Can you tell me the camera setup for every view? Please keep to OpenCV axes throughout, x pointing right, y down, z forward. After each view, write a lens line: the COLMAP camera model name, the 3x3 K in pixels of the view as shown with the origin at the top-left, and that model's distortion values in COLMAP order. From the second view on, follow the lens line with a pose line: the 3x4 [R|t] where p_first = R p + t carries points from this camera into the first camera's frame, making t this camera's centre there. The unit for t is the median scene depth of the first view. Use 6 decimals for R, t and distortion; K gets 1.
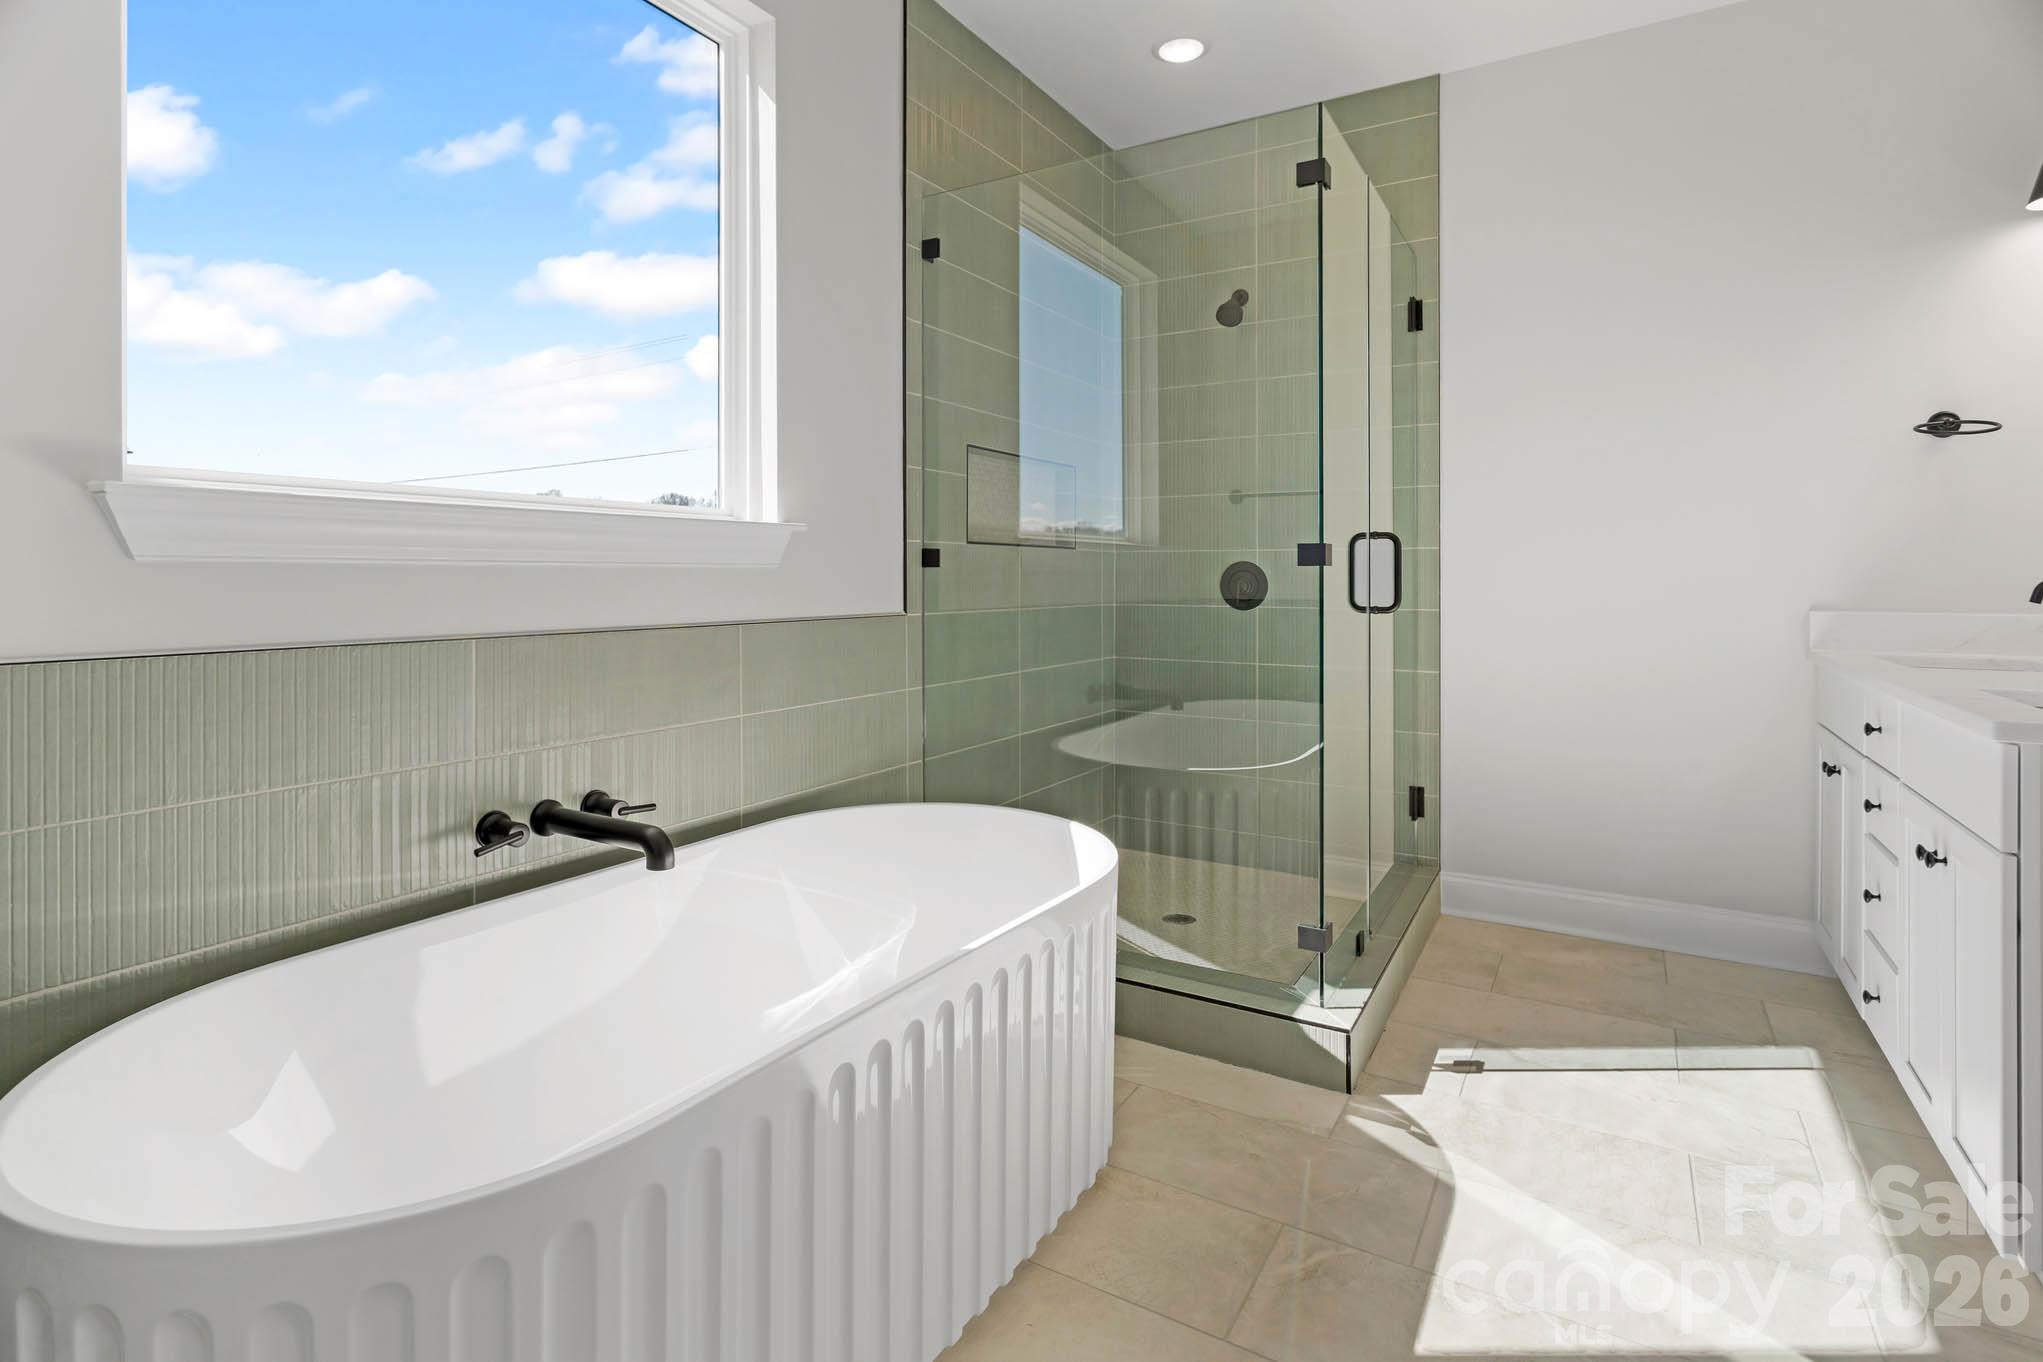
lens RADIAL K [[989.4, 0, 1011.9], [0, 989.4, 585.6], [0, 0, 1]] dist [-0.001078, -0.000078]
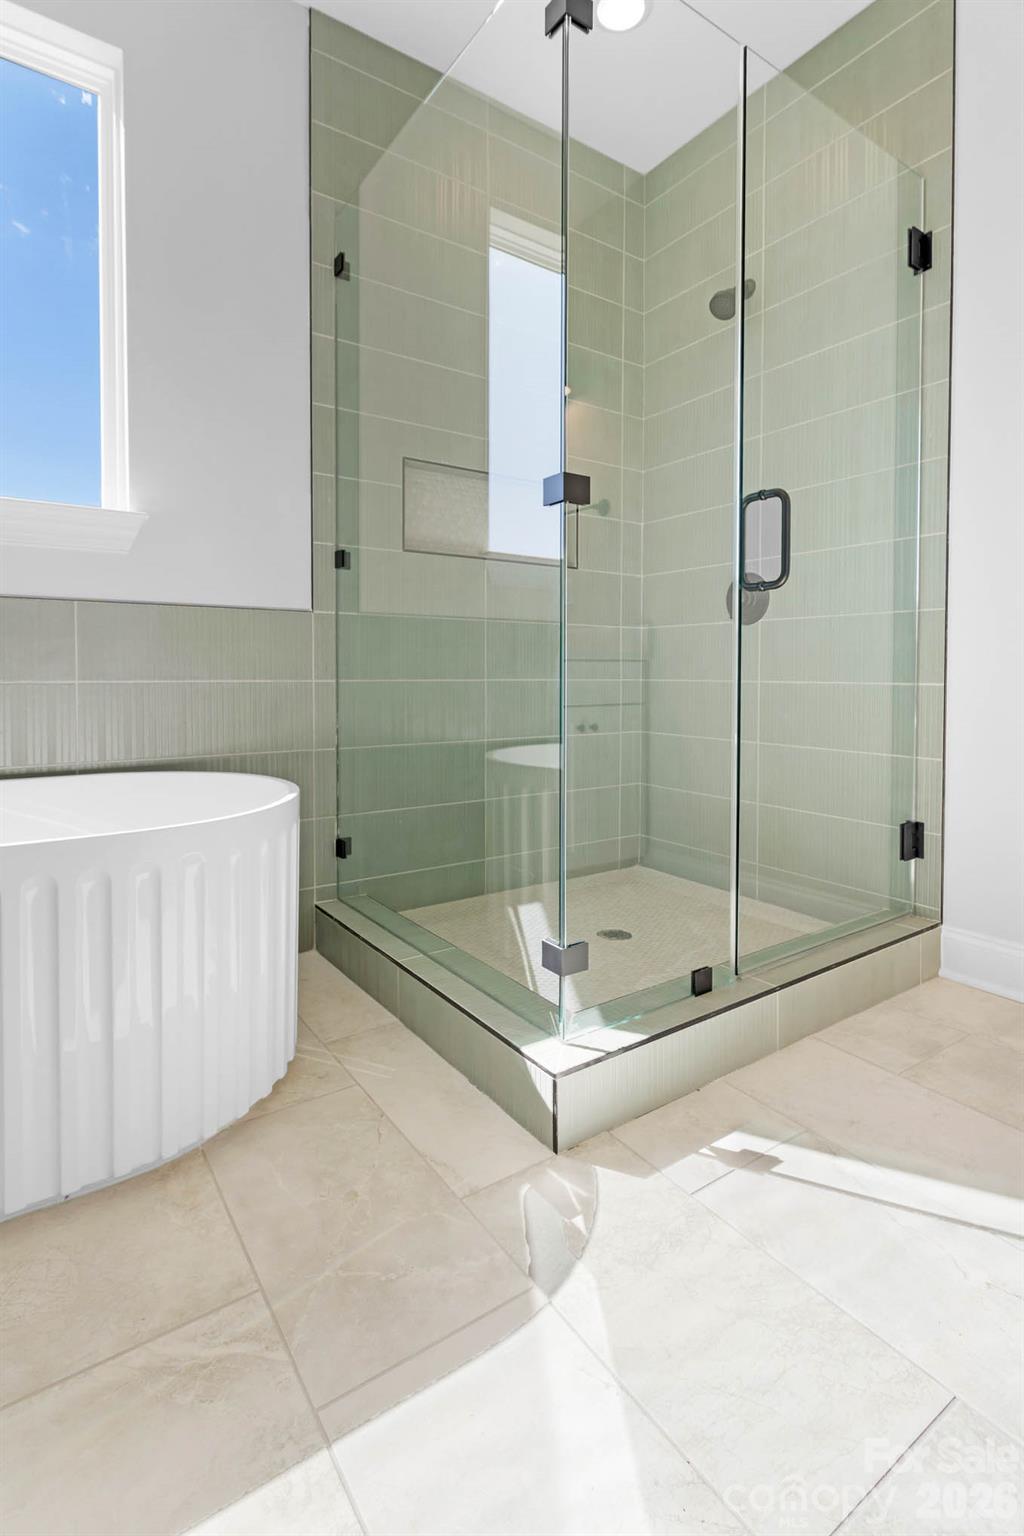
lens RADIAL K [[748.6, 0, 510.0], [0, 748.6, 697.7], [0, 0, 1]] dist [-0.001291, 0.000067]
pose [[0.912422, 0.017427, -0.408879, 0.422996], [-0.006094, 0.999561, 0.029003, 0.097832], [0.409205, -0.023971, 0.912127, 0.338802]]
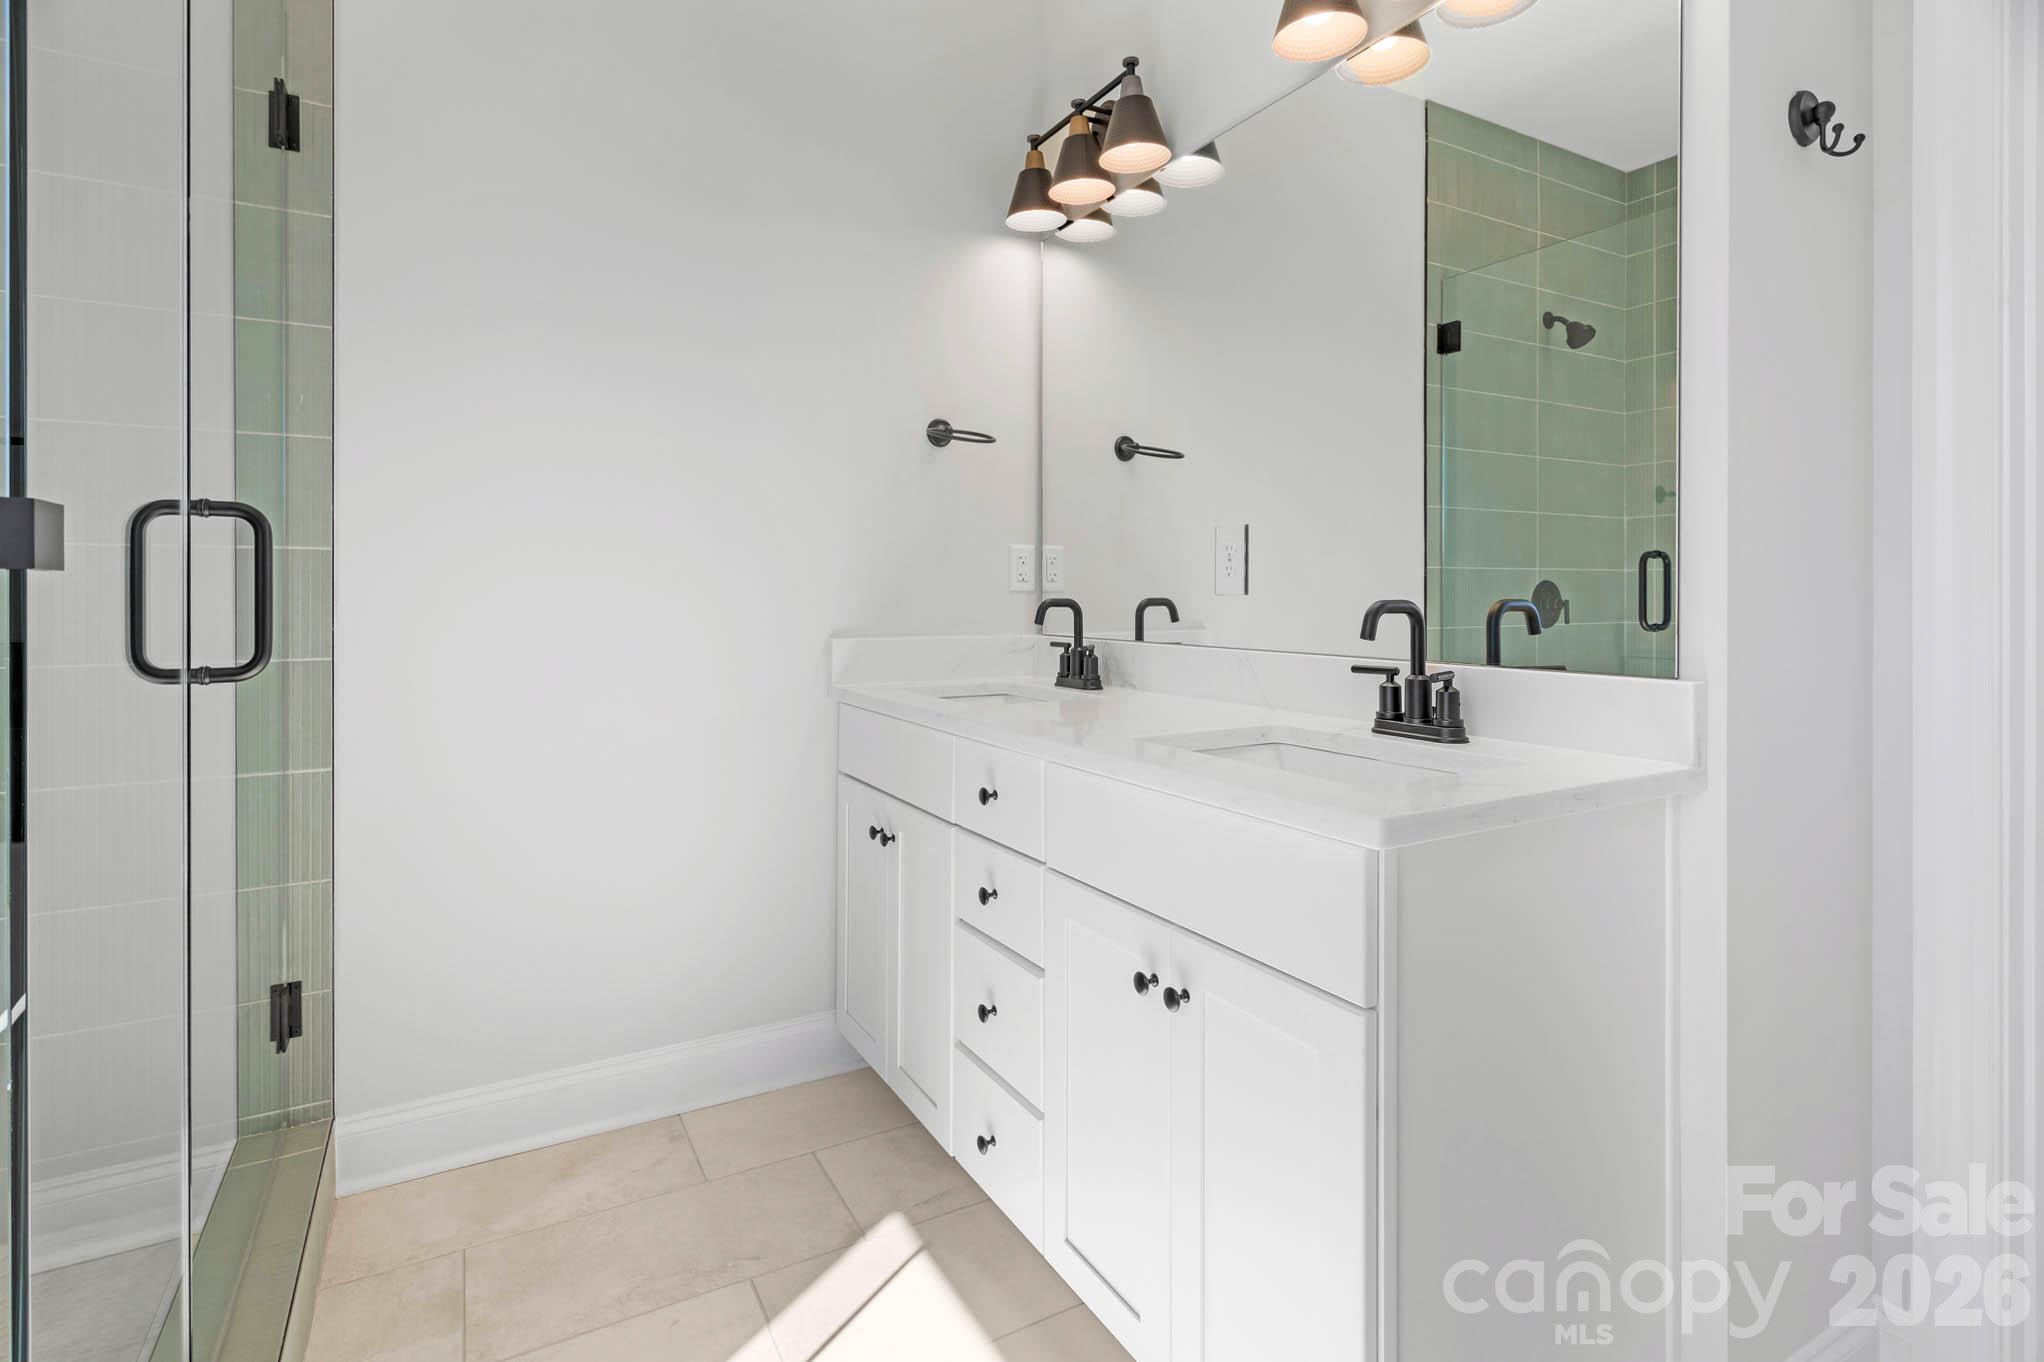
lens RADIAL K [[989.9, 0, 1012.4], [0, 989.9, 585.6], [0, 0, 1]] dist [-0.001078, -0.000078]
pose [[0.491890, 0.006726, 0.870631, 0.154309], [0.011048, 0.999841, -0.013965, -0.005452], [-0.870587, 0.016488, 0.491738, 0.451202]]
